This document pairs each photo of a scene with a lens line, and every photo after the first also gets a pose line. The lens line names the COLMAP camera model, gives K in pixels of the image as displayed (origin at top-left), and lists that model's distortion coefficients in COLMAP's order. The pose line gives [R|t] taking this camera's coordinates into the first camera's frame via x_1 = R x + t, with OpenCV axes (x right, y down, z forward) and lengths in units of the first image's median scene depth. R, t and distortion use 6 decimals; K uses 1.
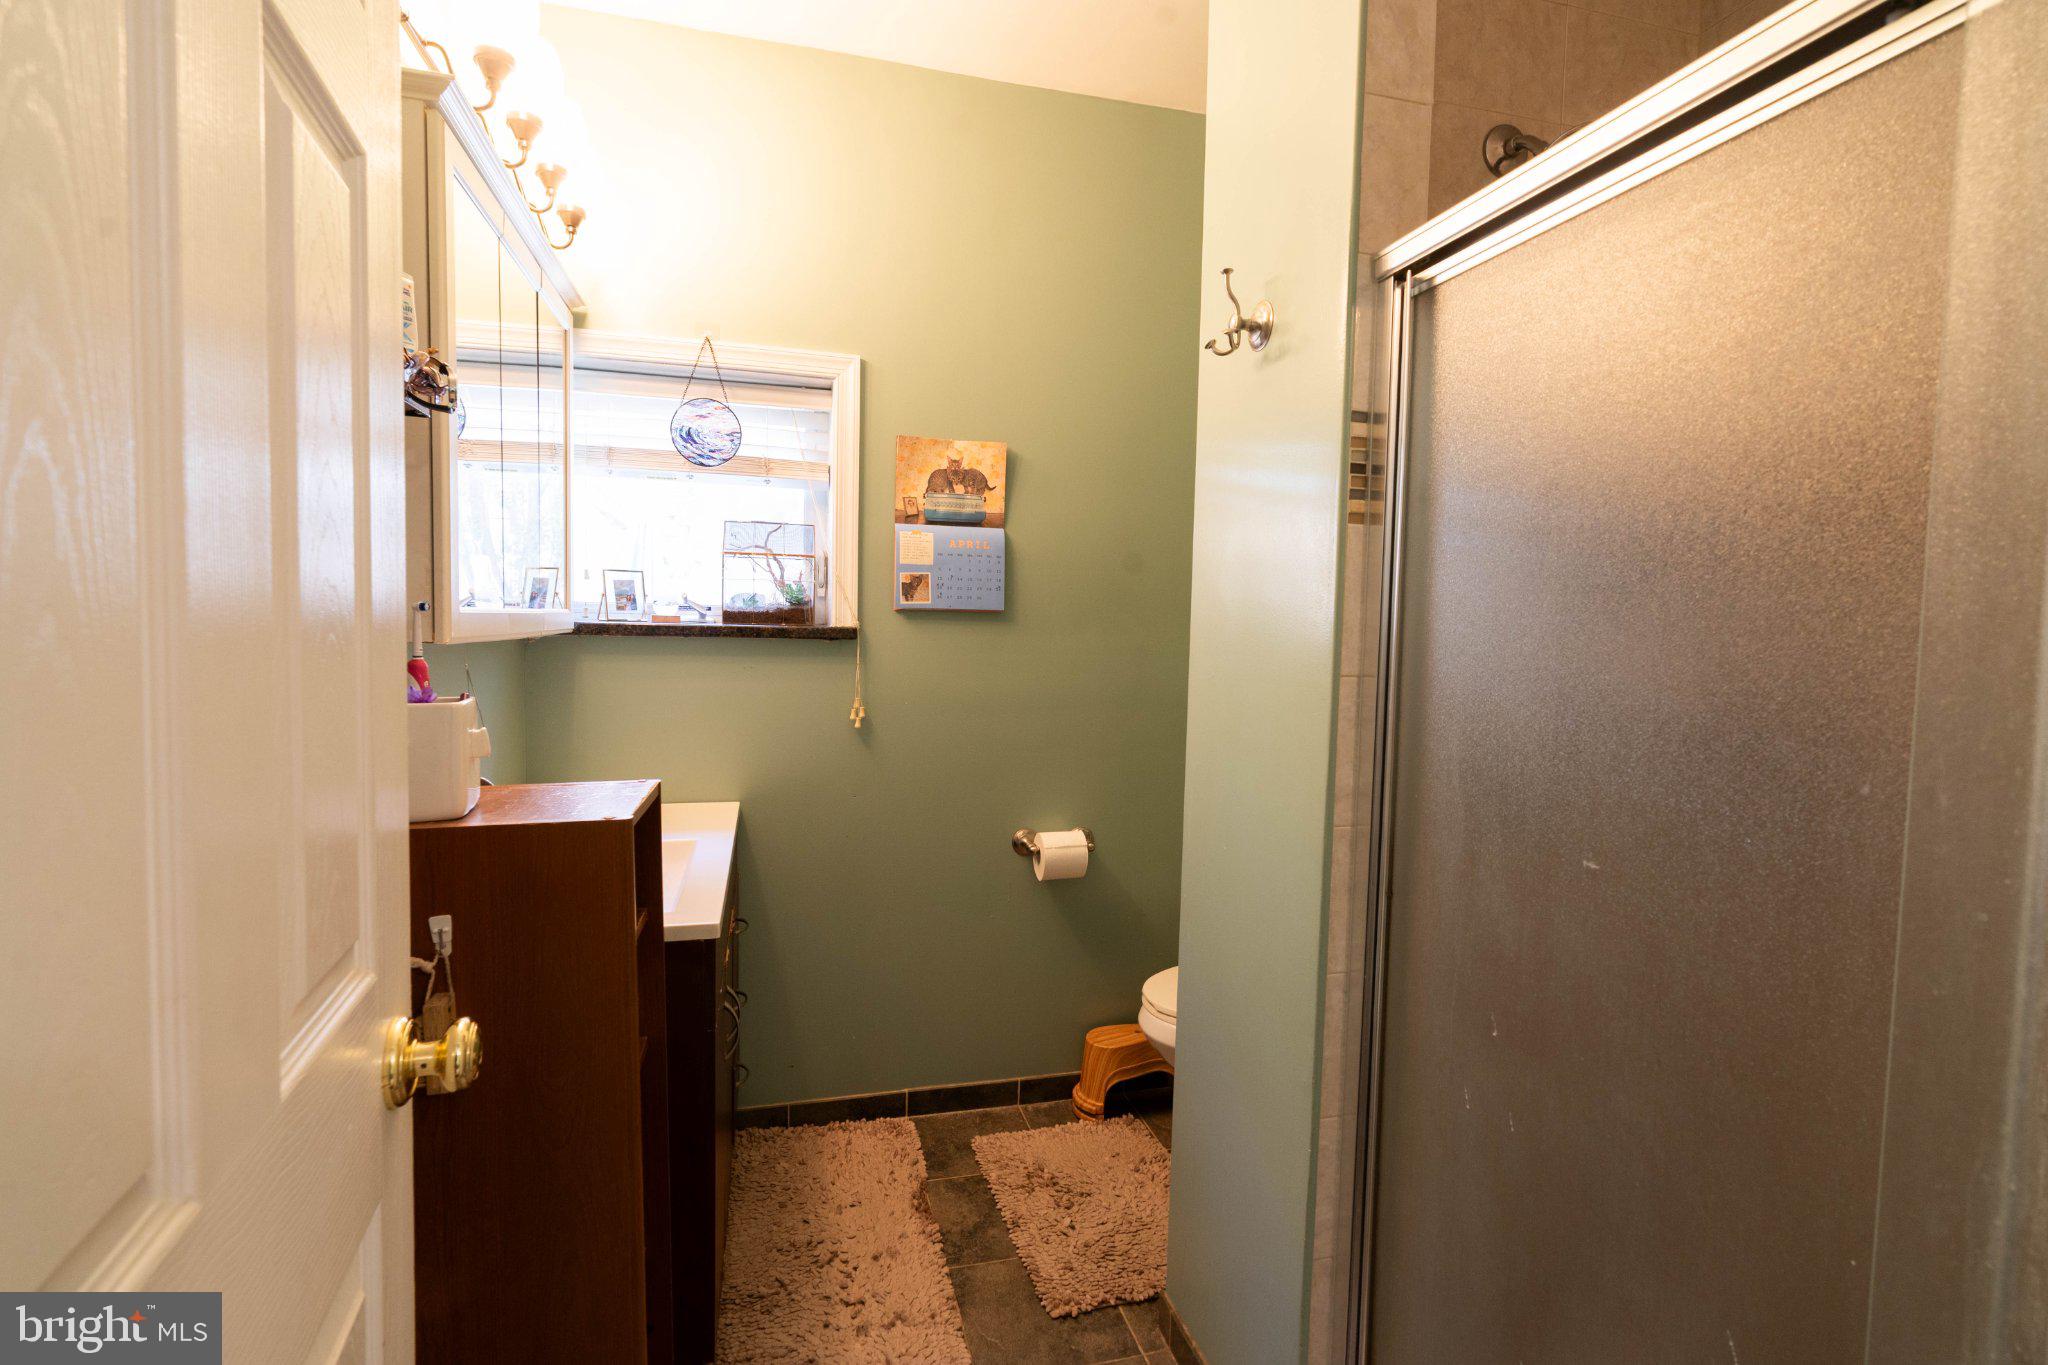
lens RADIAL K [[943.0, 0, 1012.0], [0, 943.0, 672.4], [0, 0, 1]] dist [-0.004900, -0.000164]
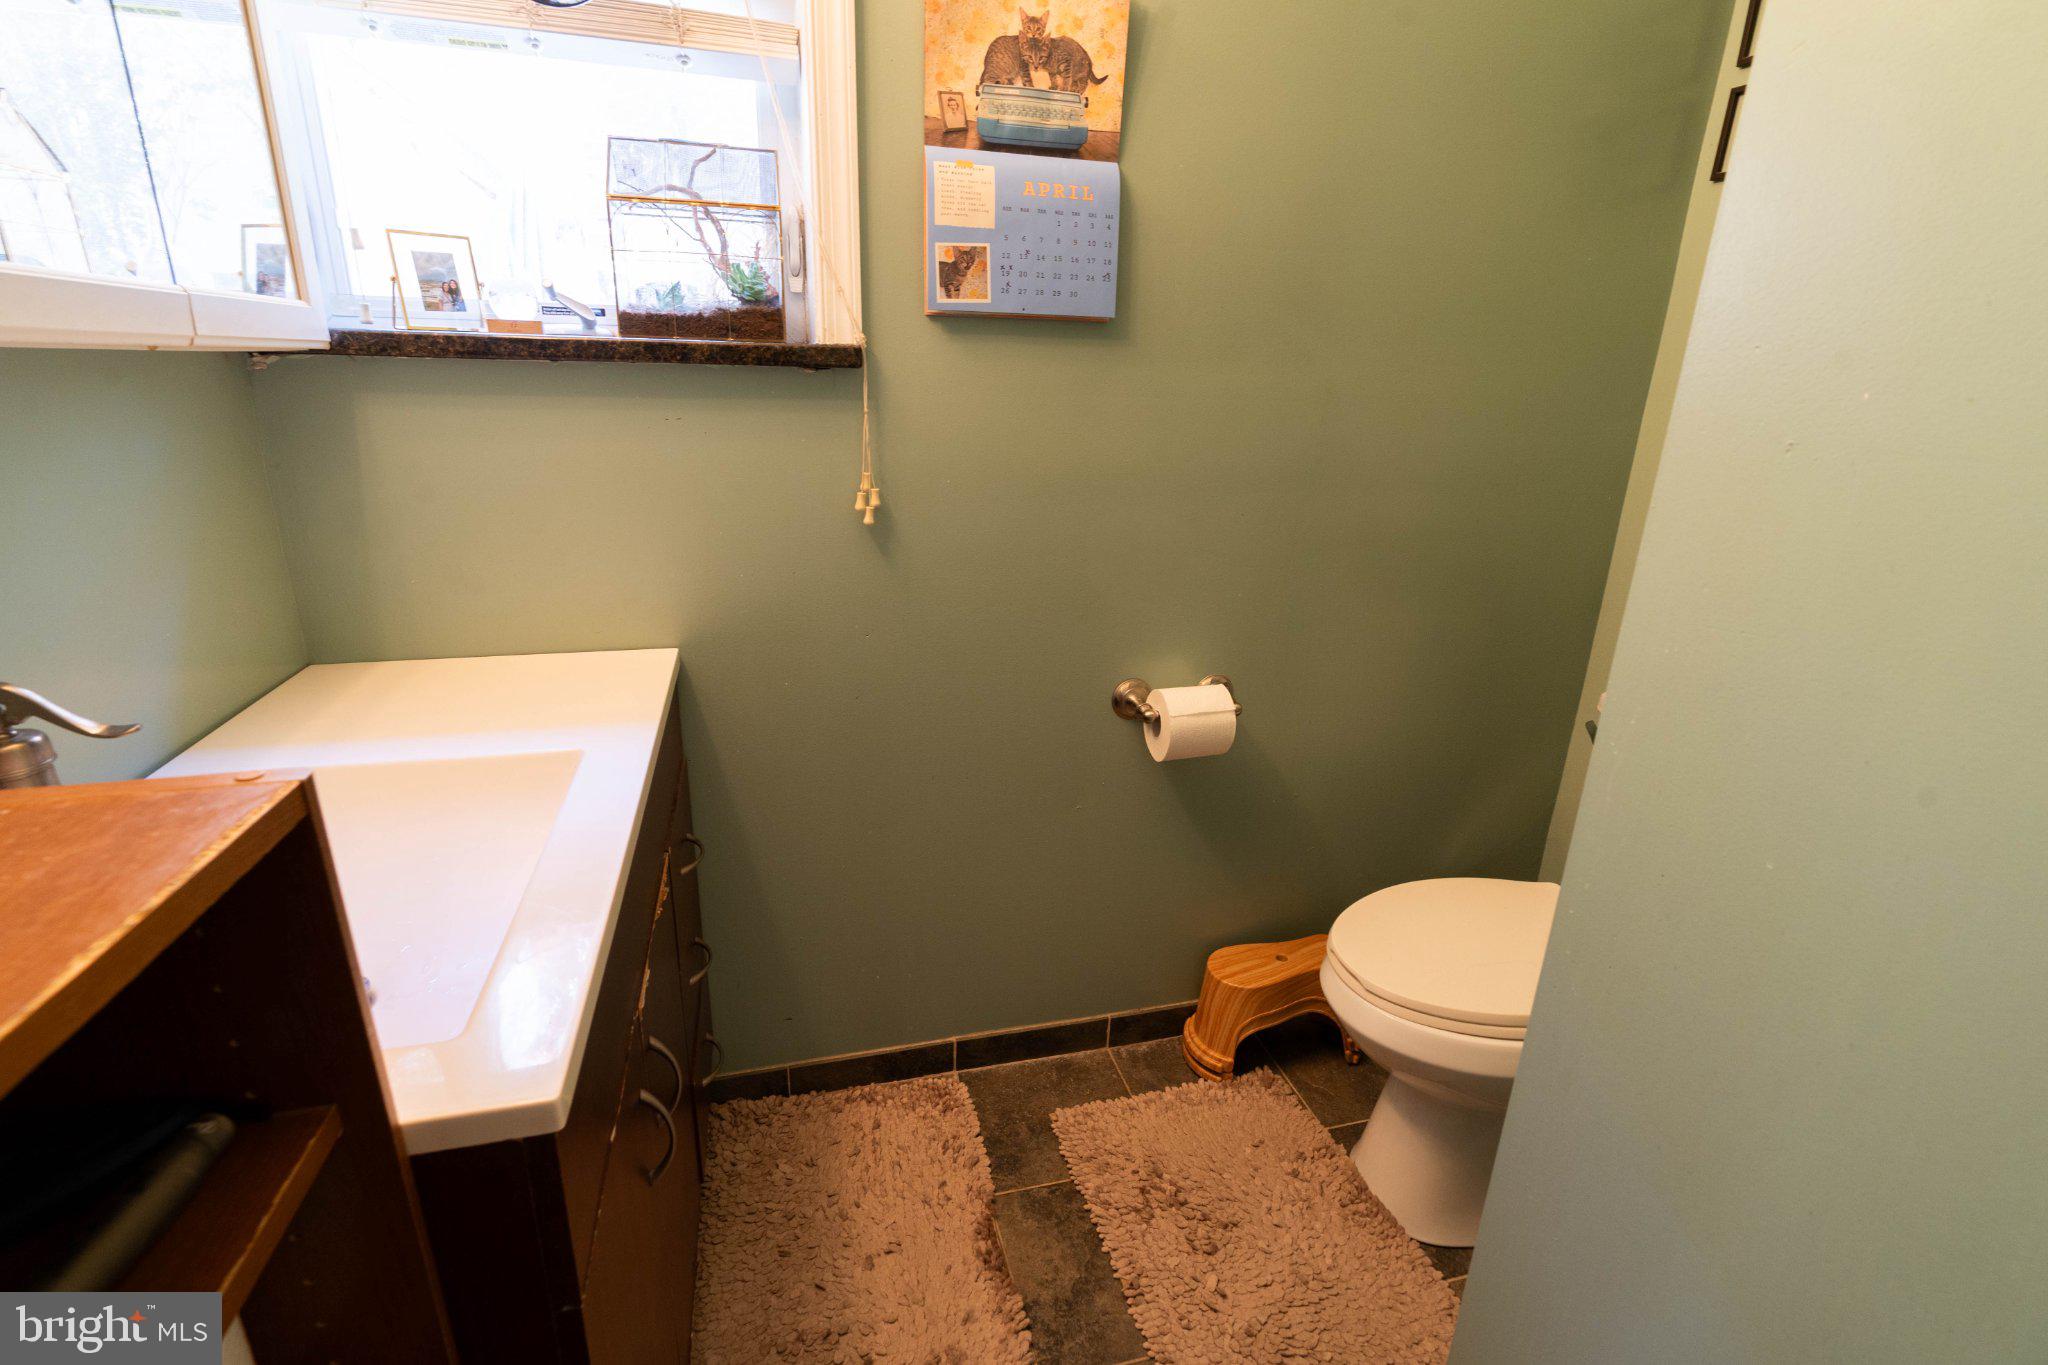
lens RADIAL K [[943.0, 0, 1012.0], [0, 943.0, 672.4], [0, 0, 1]] dist [-0.004900, -0.000164]
pose [[0.999984, 0.003629, 0.004262, -0.075223], [-0.004590, 0.967373, 0.253315, -0.001830], [-0.003203, -0.253331, 0.967374, 0.399578]]
